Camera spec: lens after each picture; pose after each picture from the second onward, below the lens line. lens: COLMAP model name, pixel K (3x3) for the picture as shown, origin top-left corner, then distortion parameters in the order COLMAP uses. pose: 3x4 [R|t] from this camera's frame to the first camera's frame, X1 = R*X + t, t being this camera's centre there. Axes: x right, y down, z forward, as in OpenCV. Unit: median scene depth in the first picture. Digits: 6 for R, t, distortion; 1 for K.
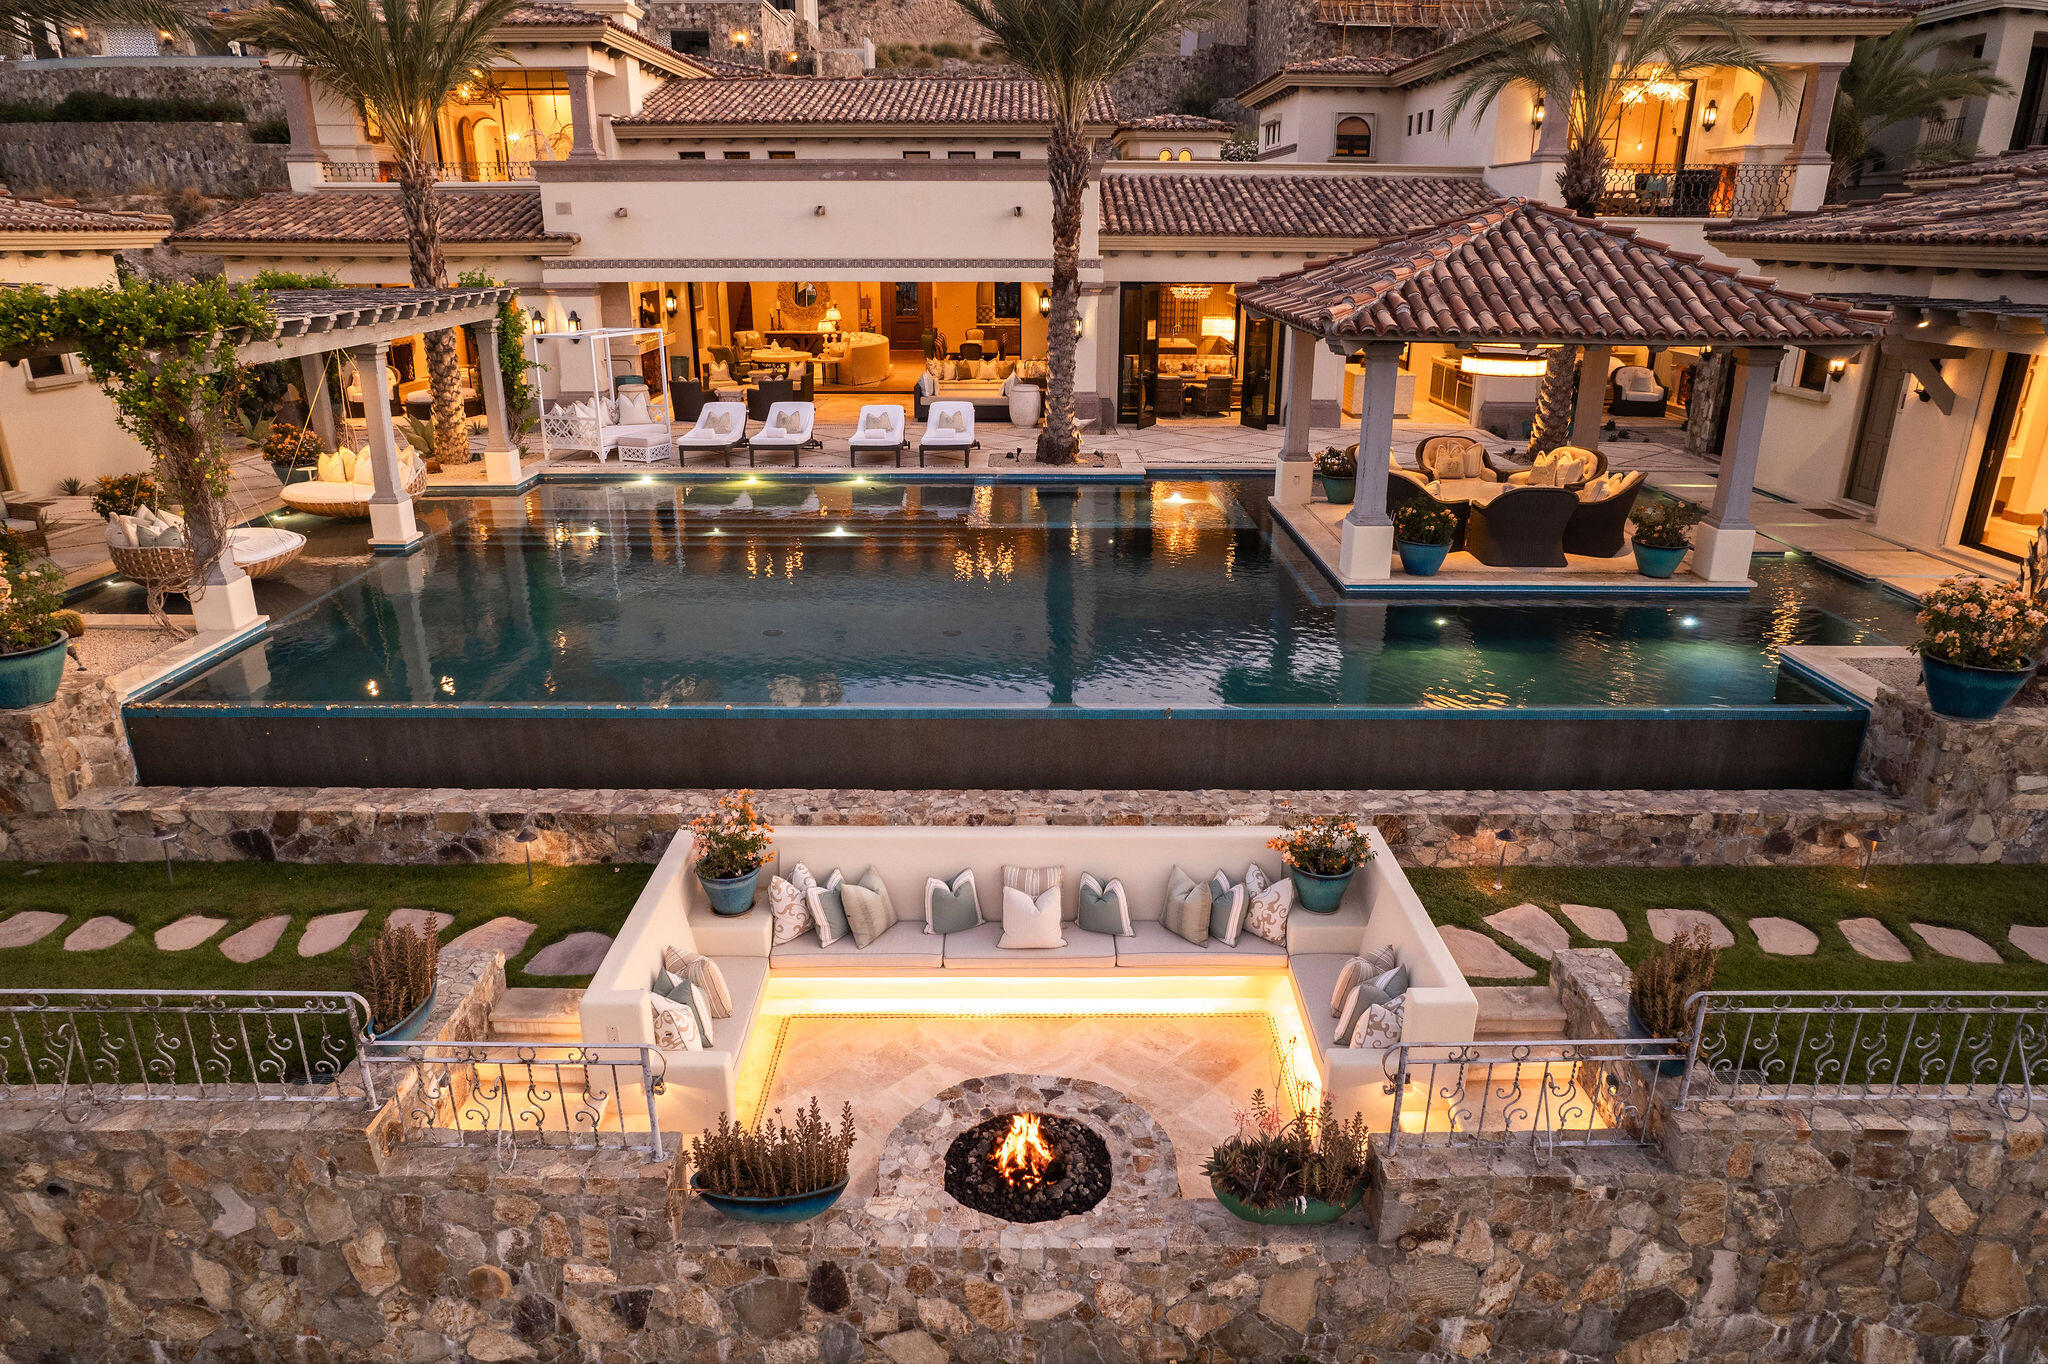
lens RADIAL K [[1315.5, 0, 1027.5], [0, 1315.5, 688.3], [0, 0, 1]] dist [-0.076560, 0.068436]
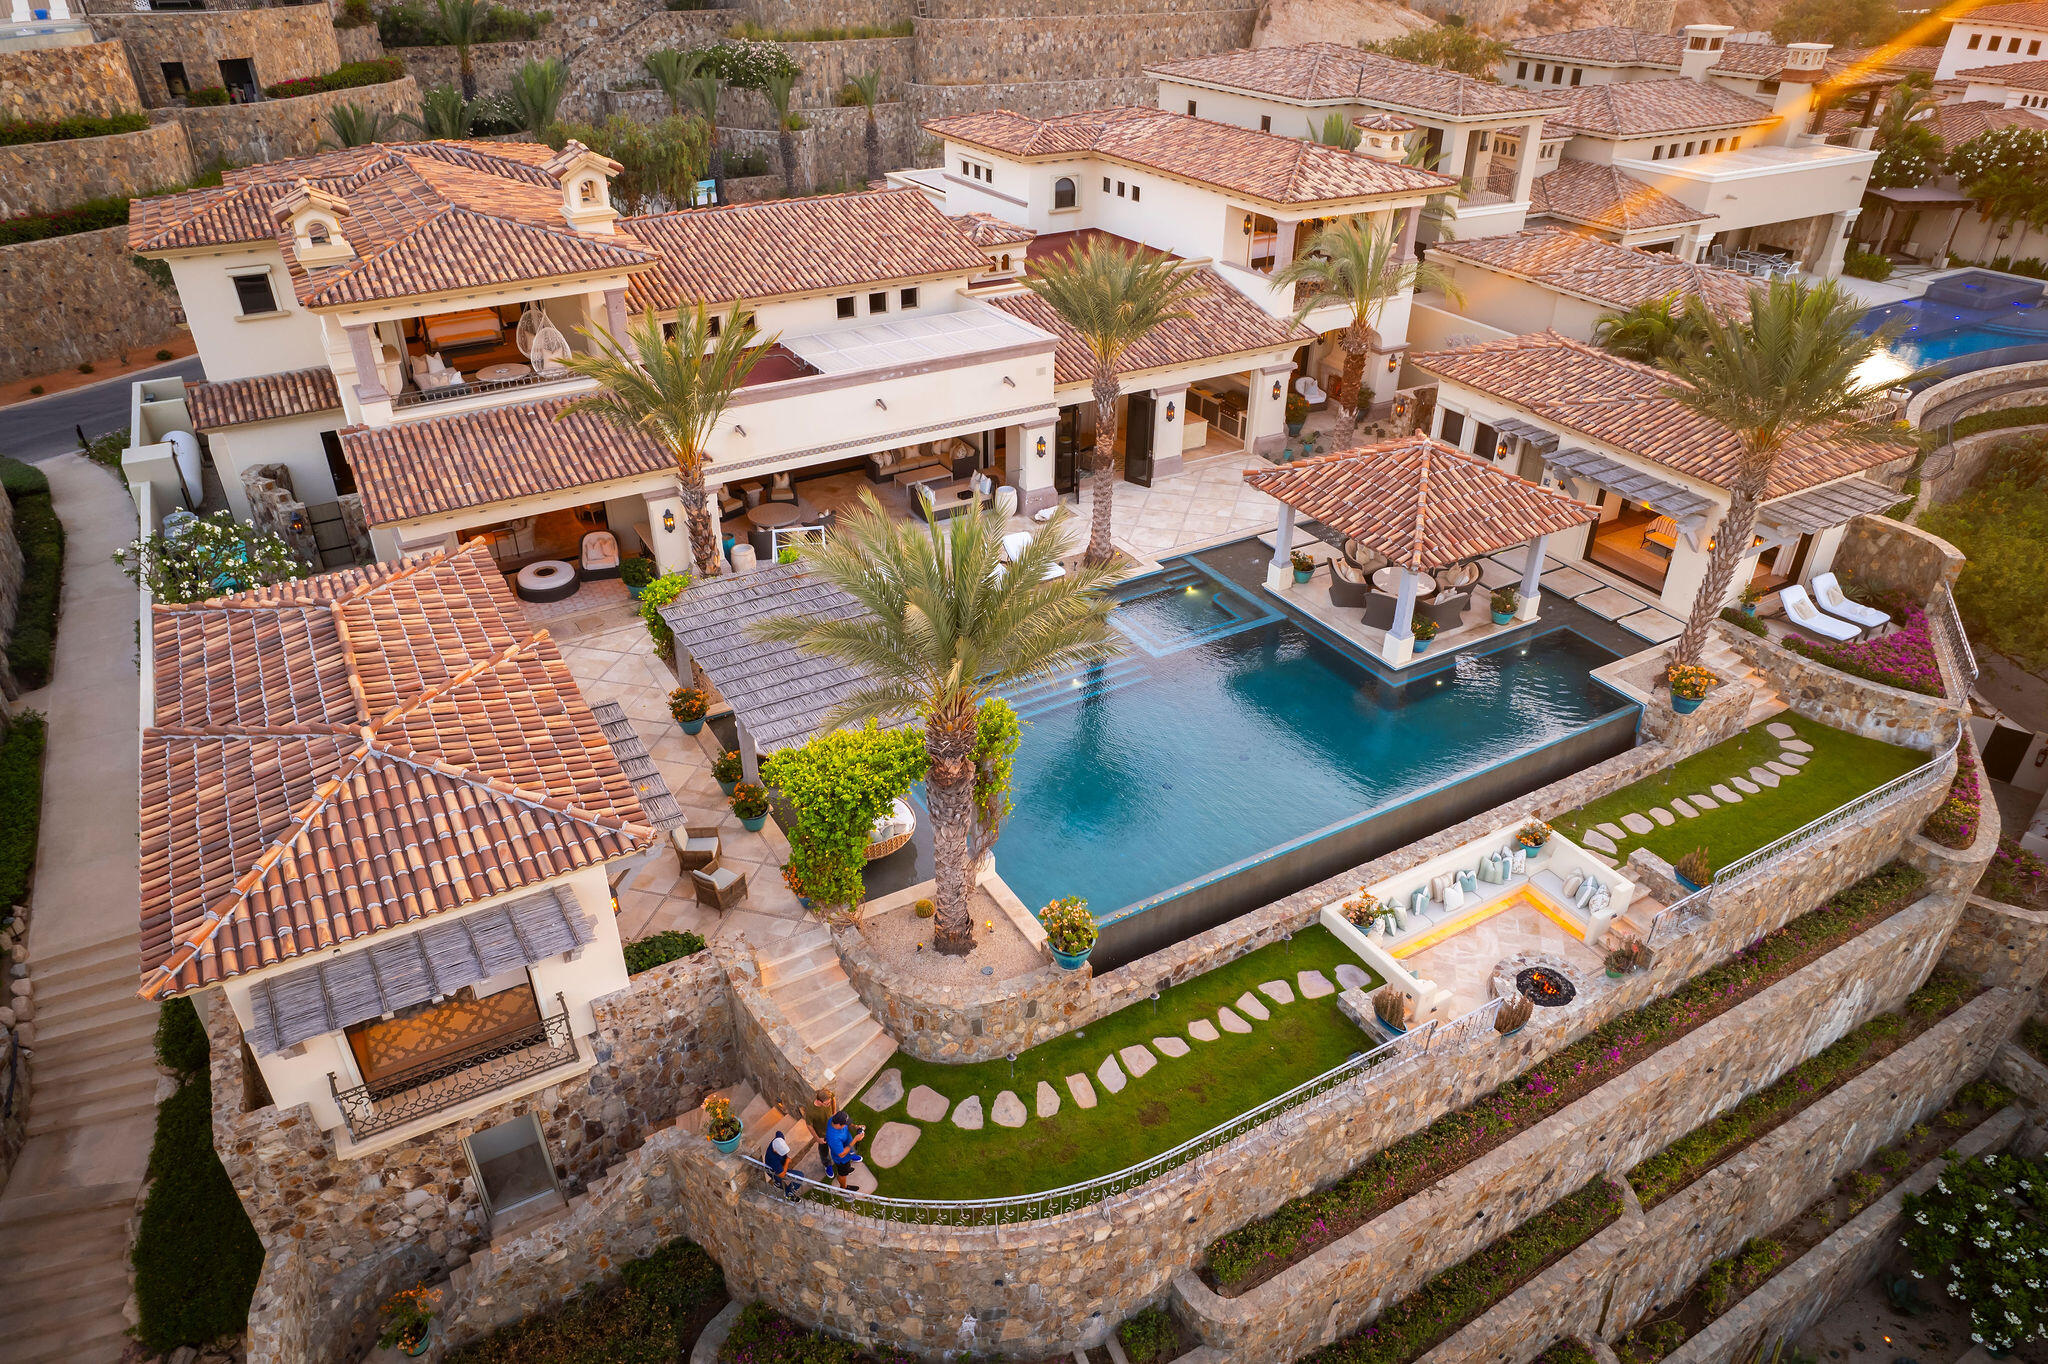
lens RADIAL K [[1313.6, 0, 1021.0], [0, 1313.6, 693.7], [0, 0, 1]] dist [-0.075856, 0.069072]
pose [[0.867076, -0.261217, 0.424199, -1.639711], [0.166199, 0.954399, 0.247993, -0.931654], [-0.469635, -0.144527, 0.870950, -0.708172]]
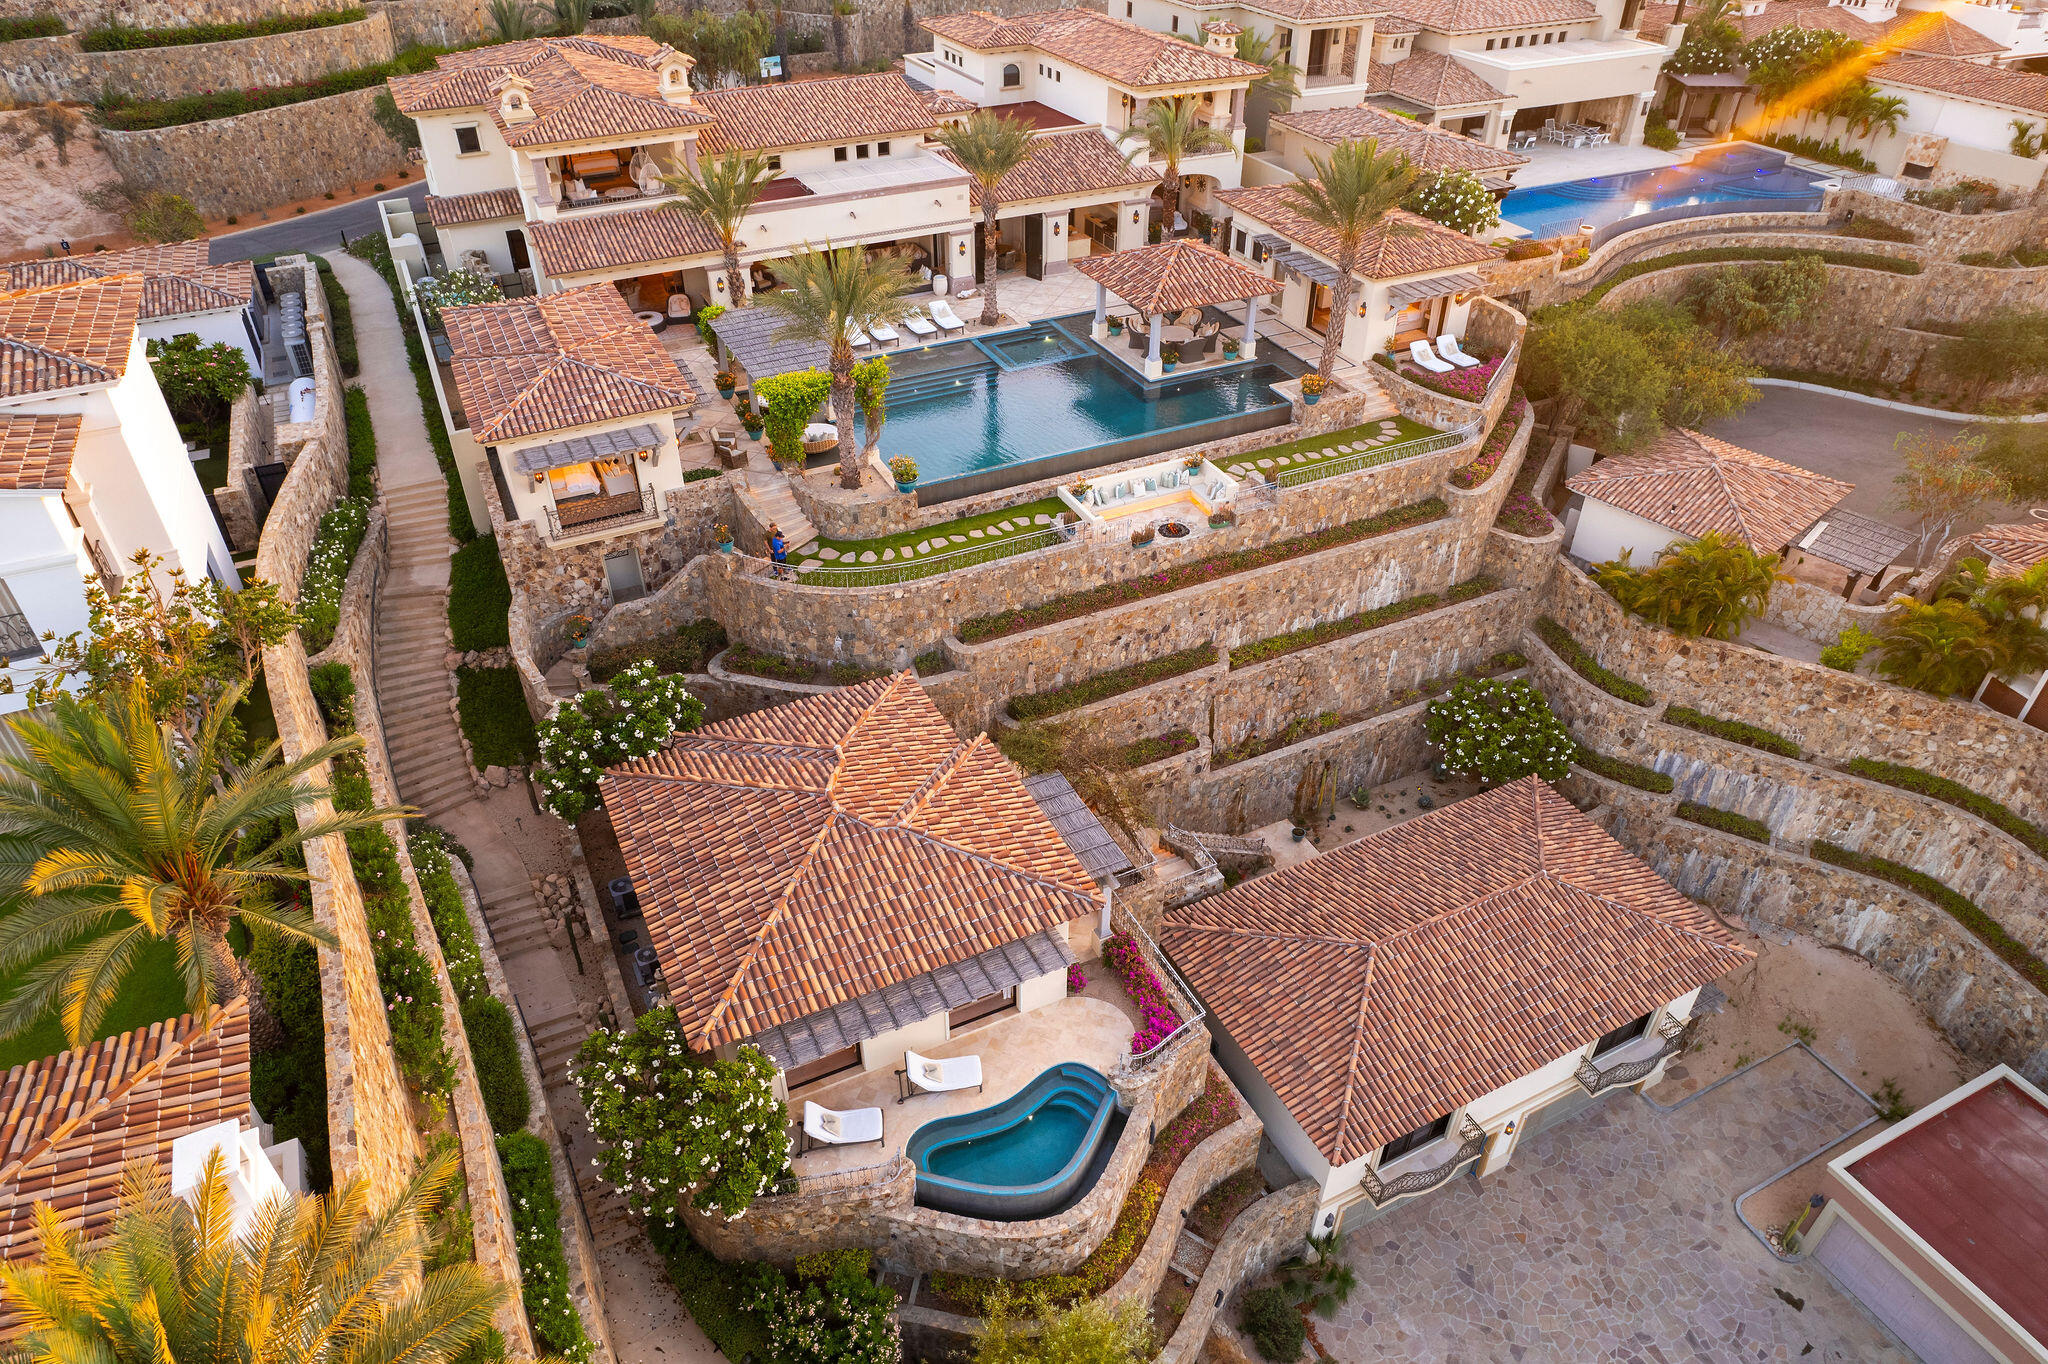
lens RADIAL K [[1313.6, 0, 1021.0], [0, 1313.6, 693.7], [0, 0, 1]] dist [-0.075856, 0.069072]
pose [[0.902642, -0.262183, 0.341316, -2.034420], [0.149000, 0.934359, 0.323687, -0.668479], [-0.403777, -0.241317, 0.882457, -2.894727]]
